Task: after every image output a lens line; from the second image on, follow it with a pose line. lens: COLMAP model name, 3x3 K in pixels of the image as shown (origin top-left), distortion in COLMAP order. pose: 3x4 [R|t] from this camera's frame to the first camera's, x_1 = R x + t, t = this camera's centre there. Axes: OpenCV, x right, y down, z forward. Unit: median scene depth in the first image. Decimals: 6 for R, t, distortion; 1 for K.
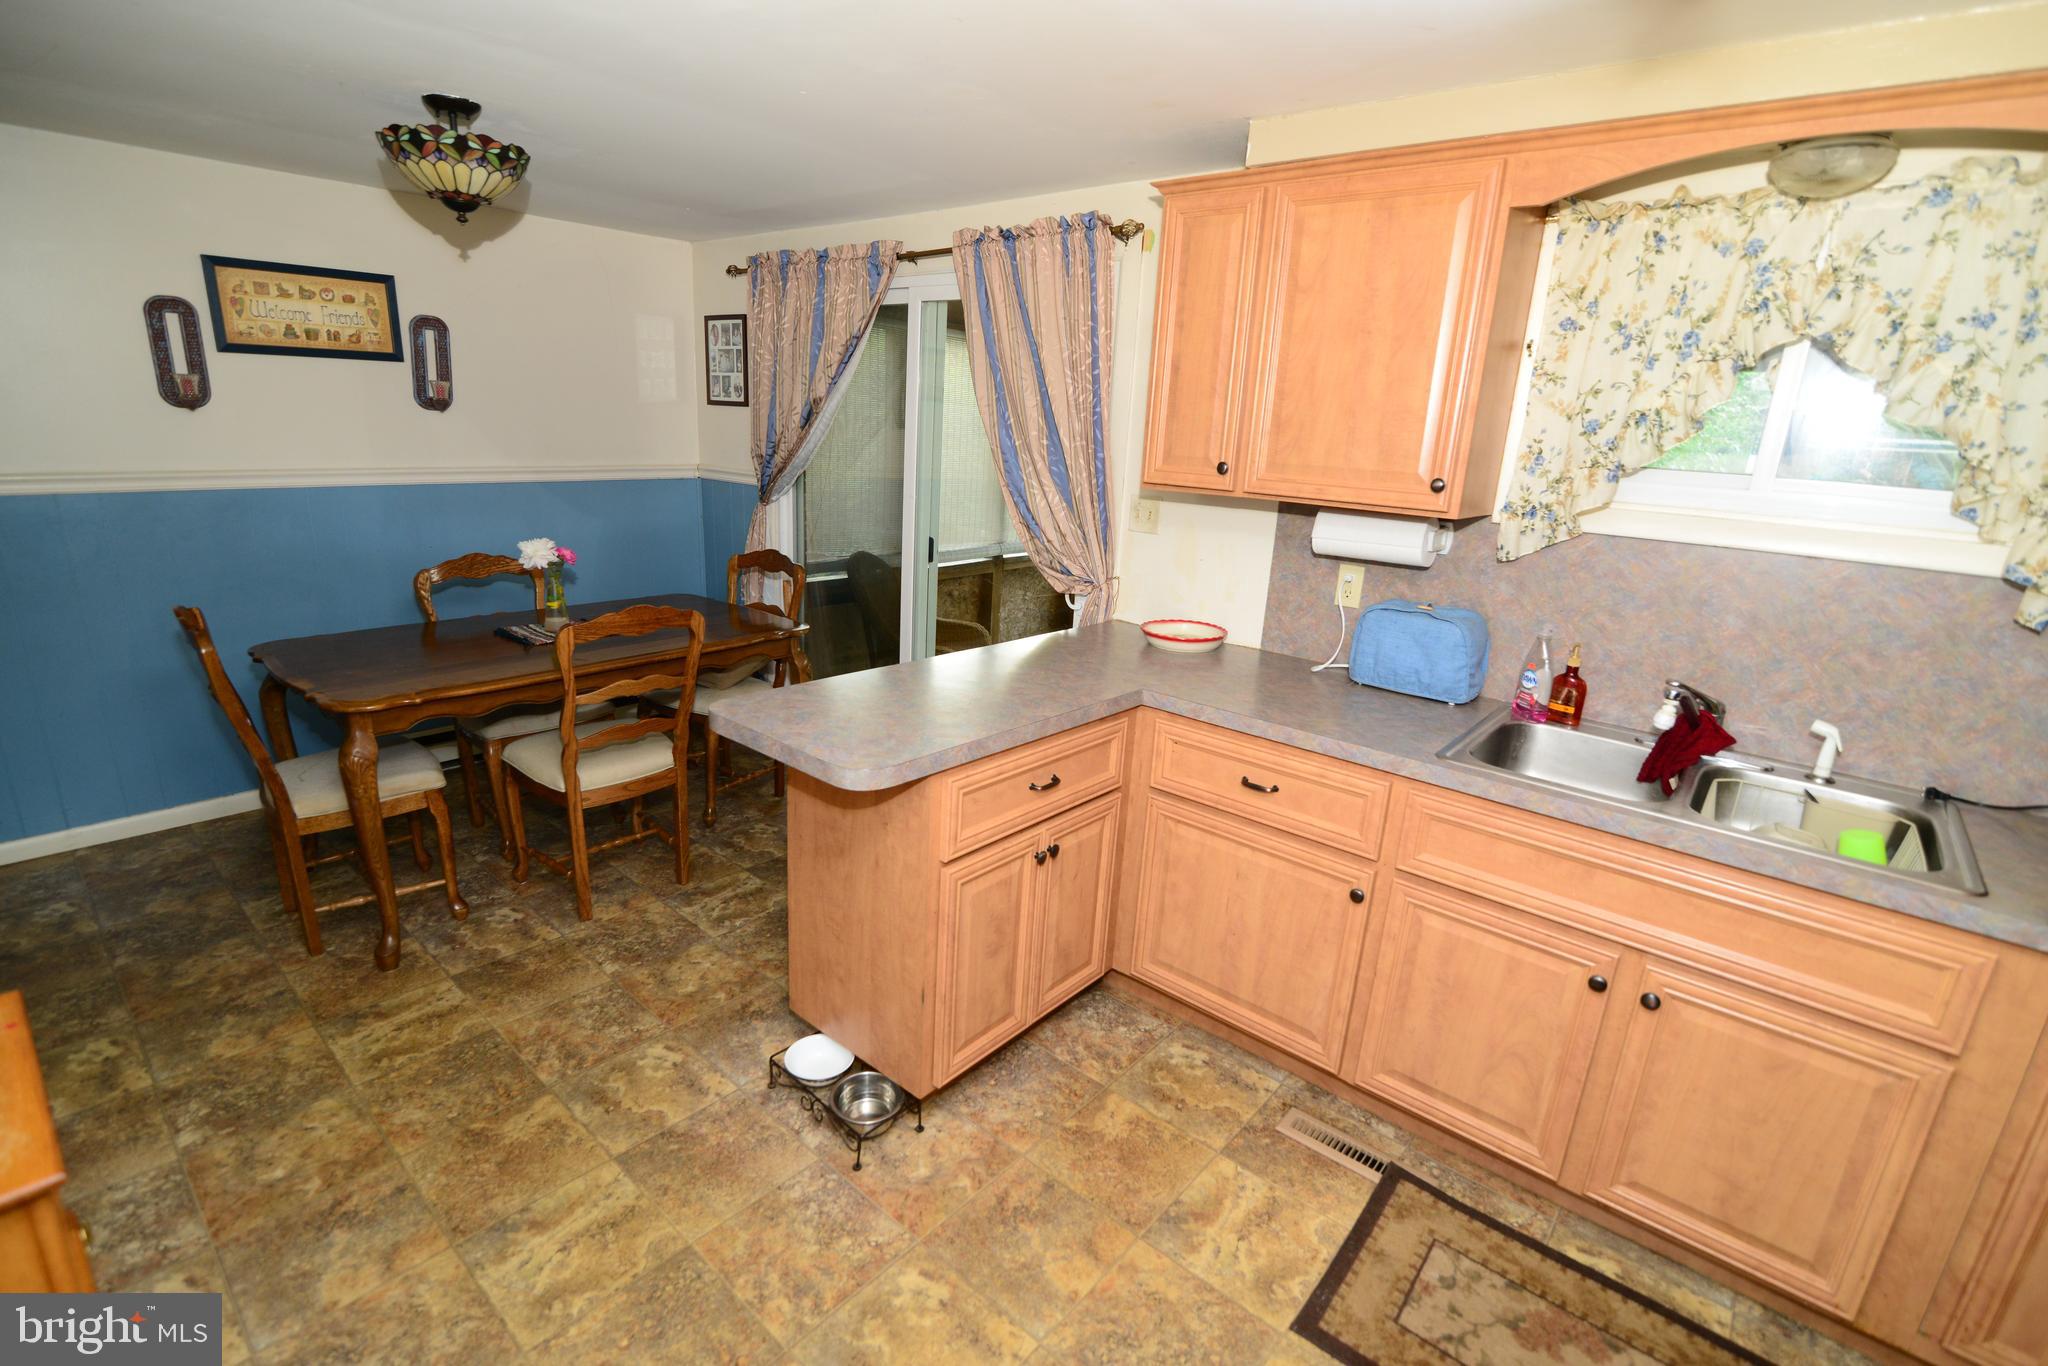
lens RADIAL K [[938.7, 0, 1021.4], [0, 938.7, 687.3], [0, 0, 1]] dist [-0.022643, 0.002077]
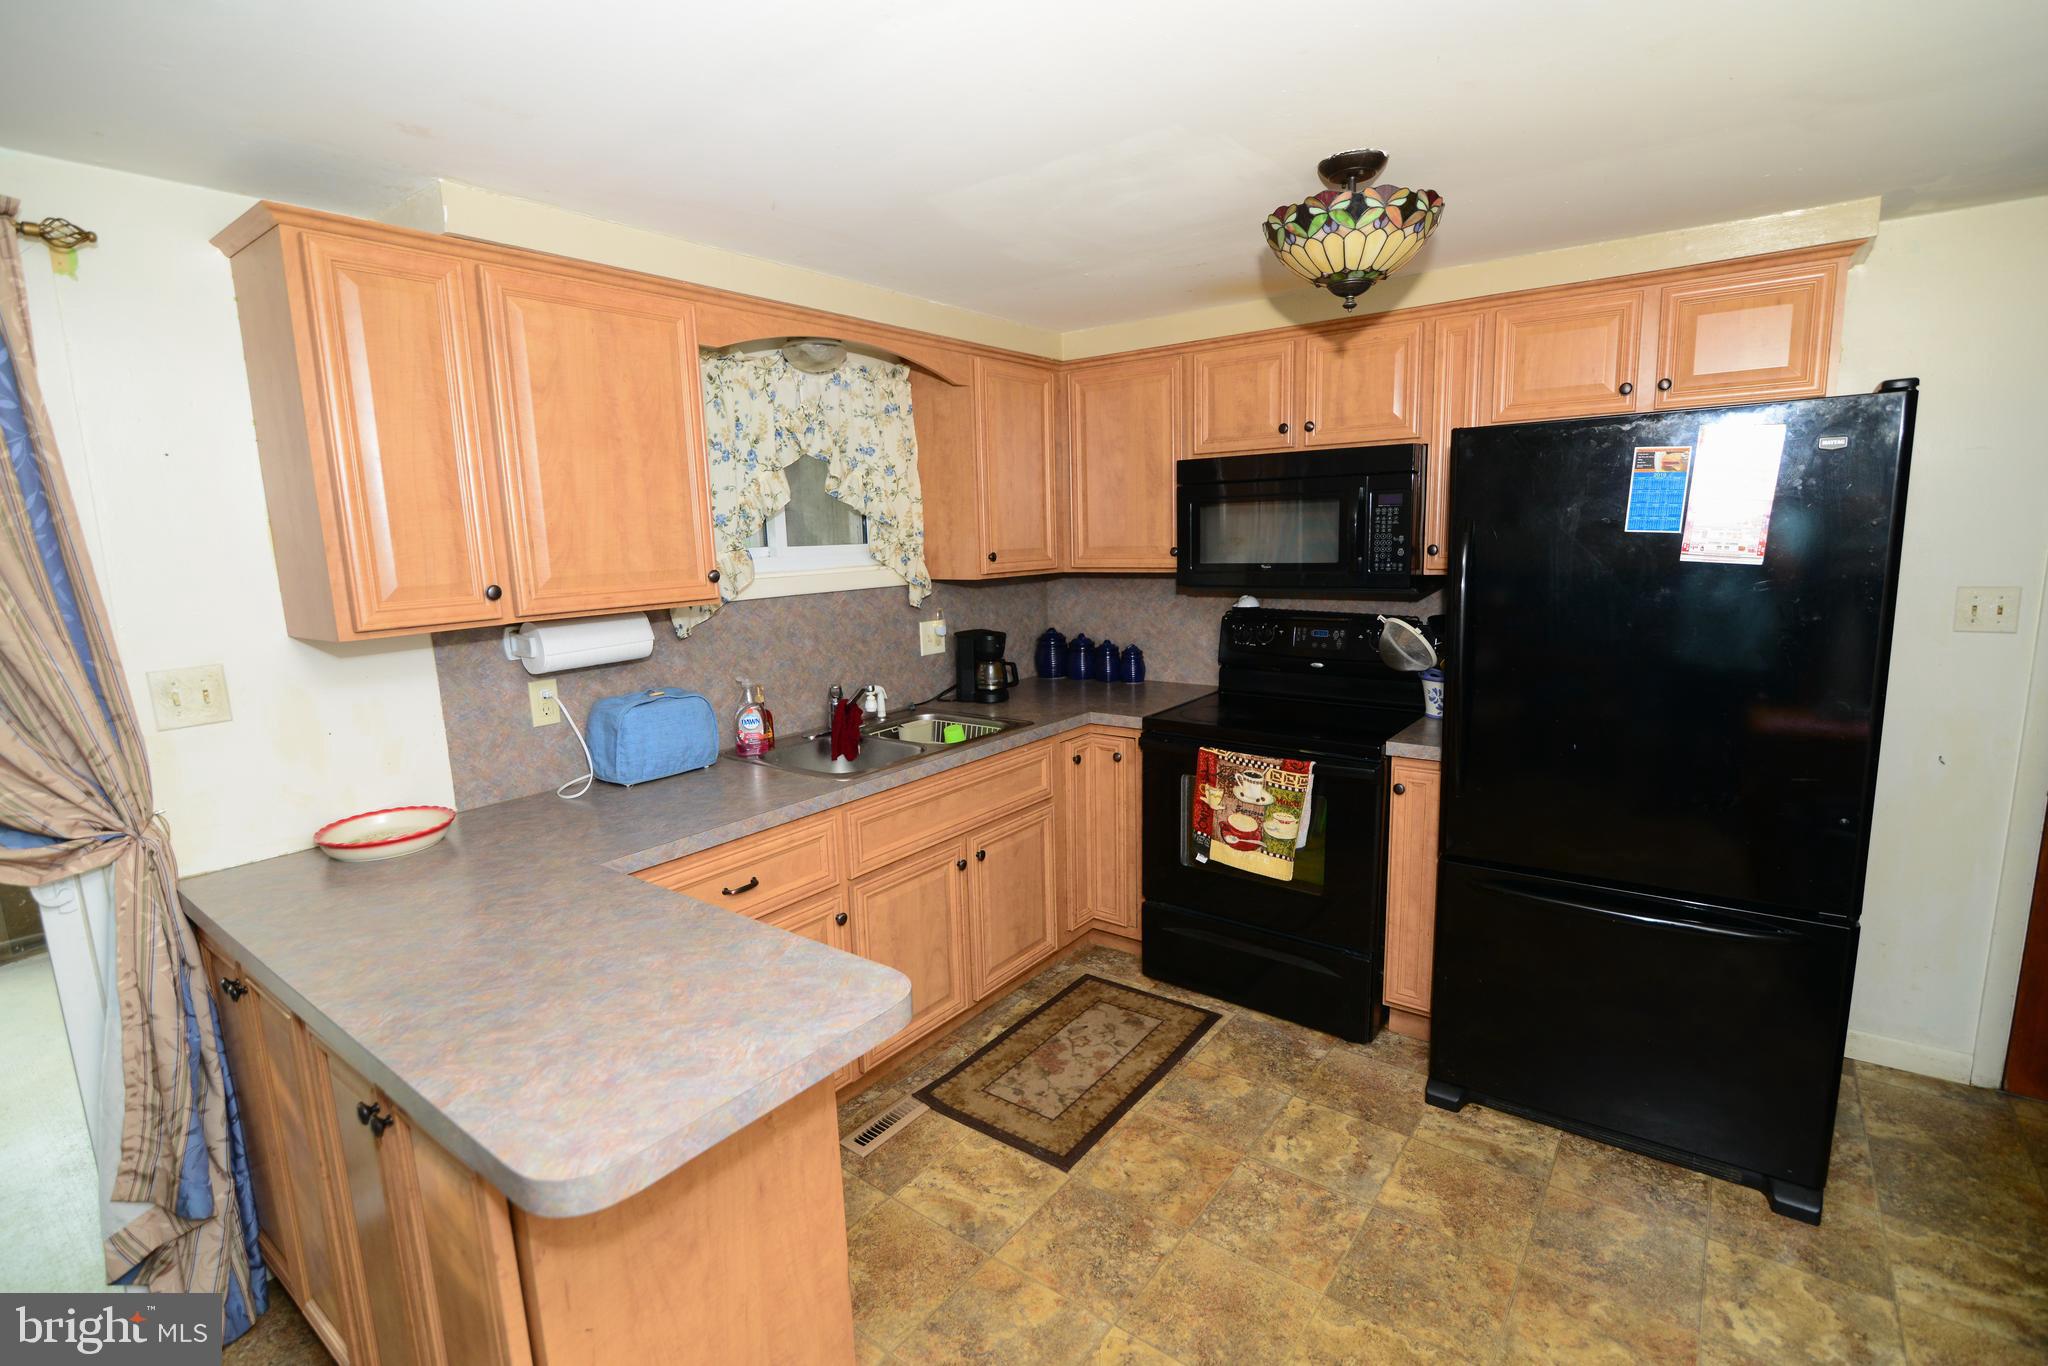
lens RADIAL K [[938.0, 0, 1020.9], [0, 938.0, 685.3], [0, 0, 1]] dist [-0.021071, 0.000946]
pose [[-0.061832, -0.211925, 0.975328, -0.549254], [0.301076, 0.927717, 0.220667, -0.178451], [-0.951593, 0.307292, 0.006443, 0.521632]]
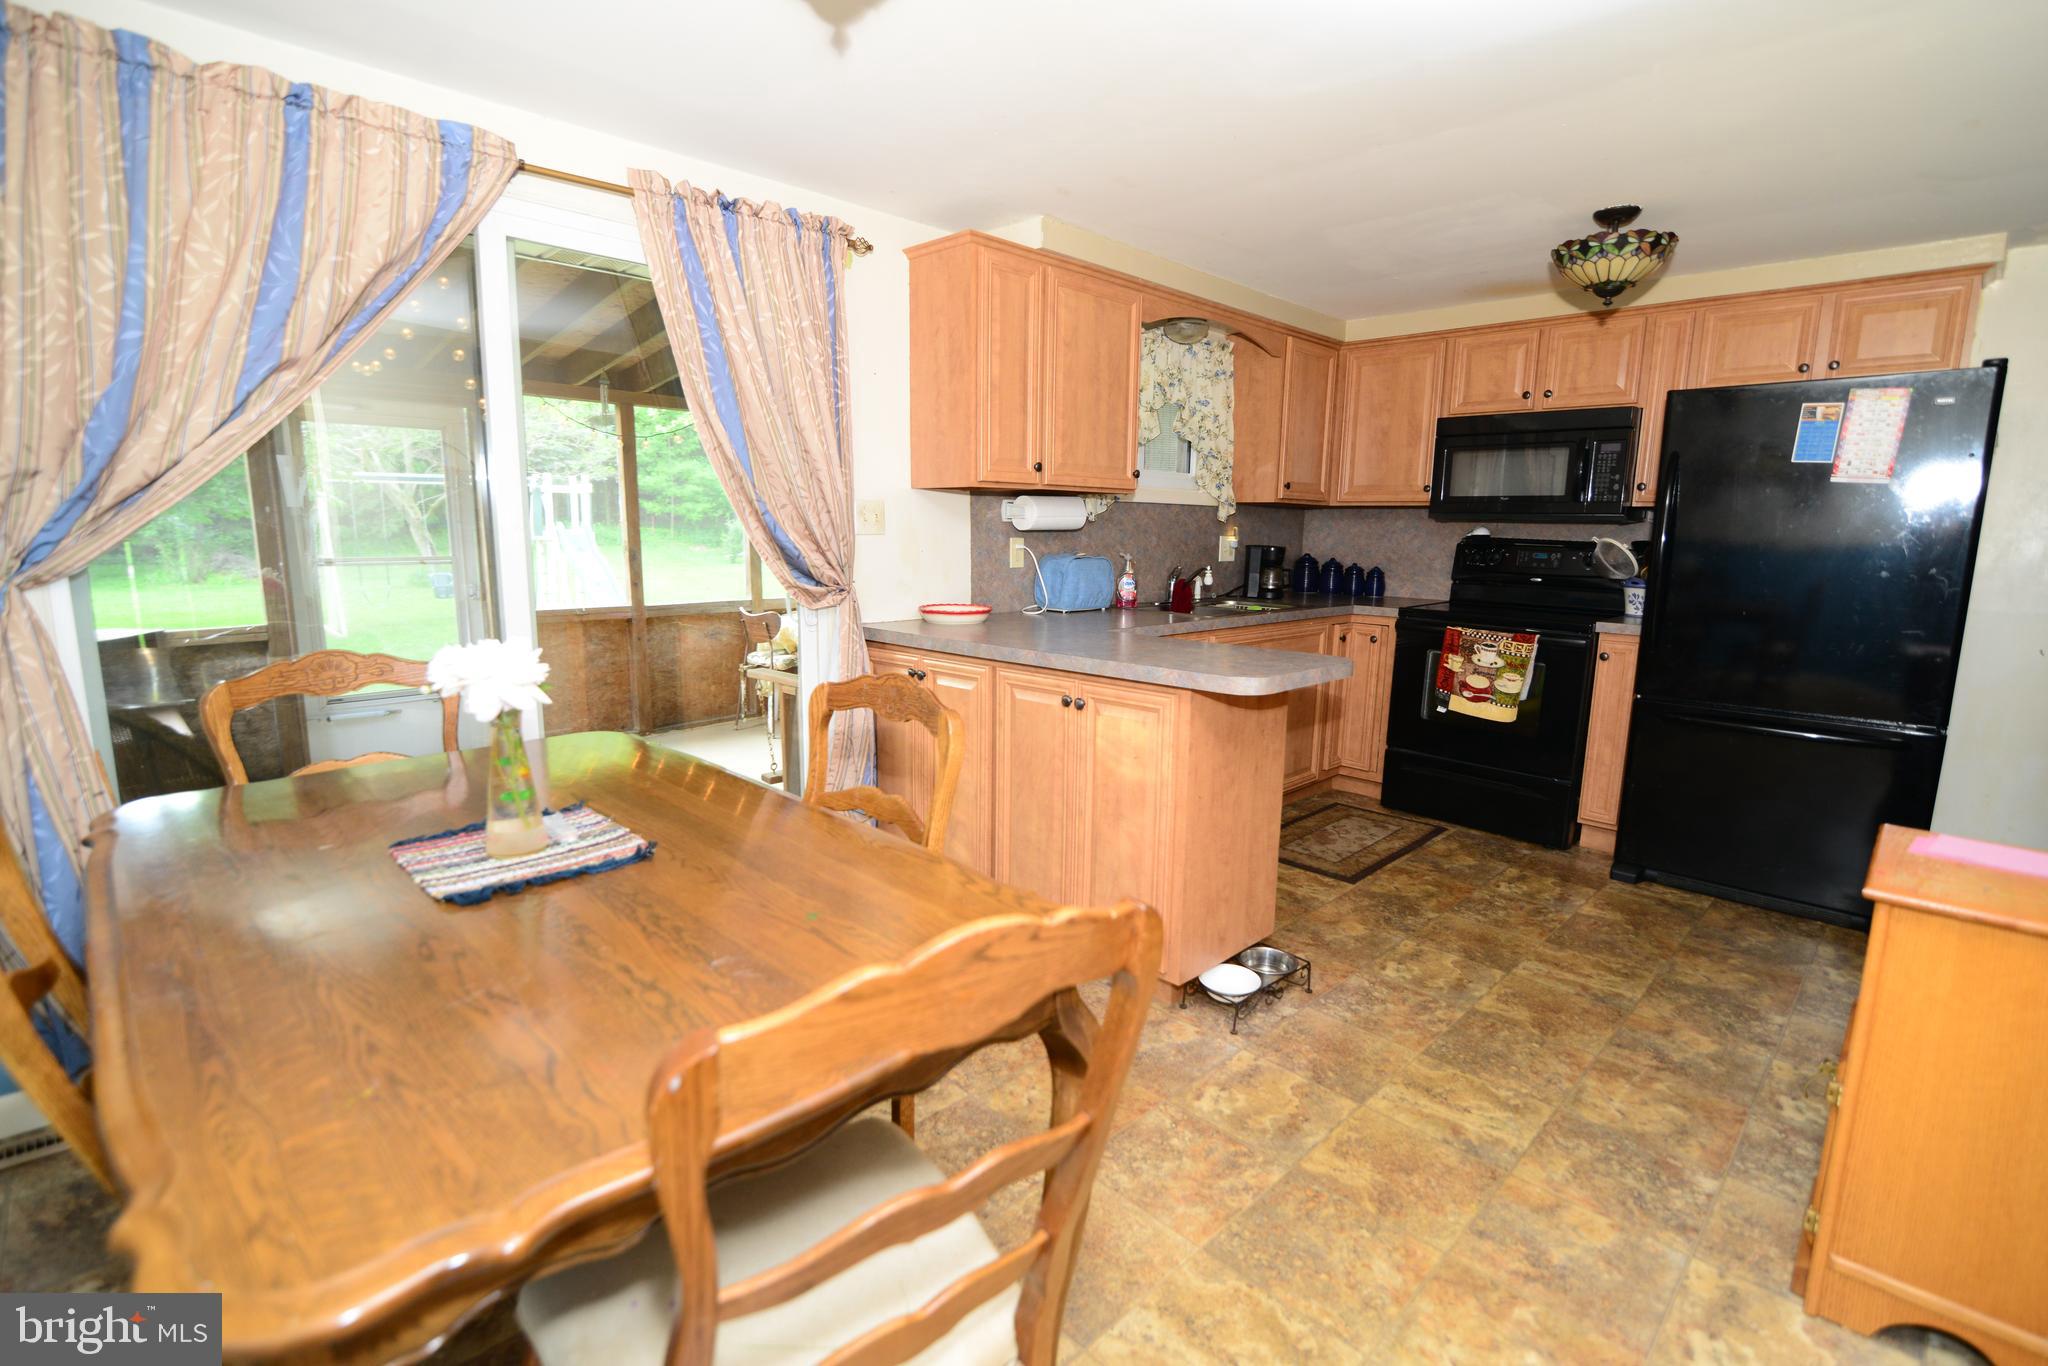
lens RADIAL K [[939.1, 0, 1021.7], [0, 939.1, 685.6], [0, 0, 1]] dist [-0.020568, 0.001039]
pose [[0.082942, -0.217849, 0.972452, -1.023263], [0.263736, 0.945820, 0.189389, -0.177673], [-0.961022, 0.240762, 0.135903, 0.817126]]
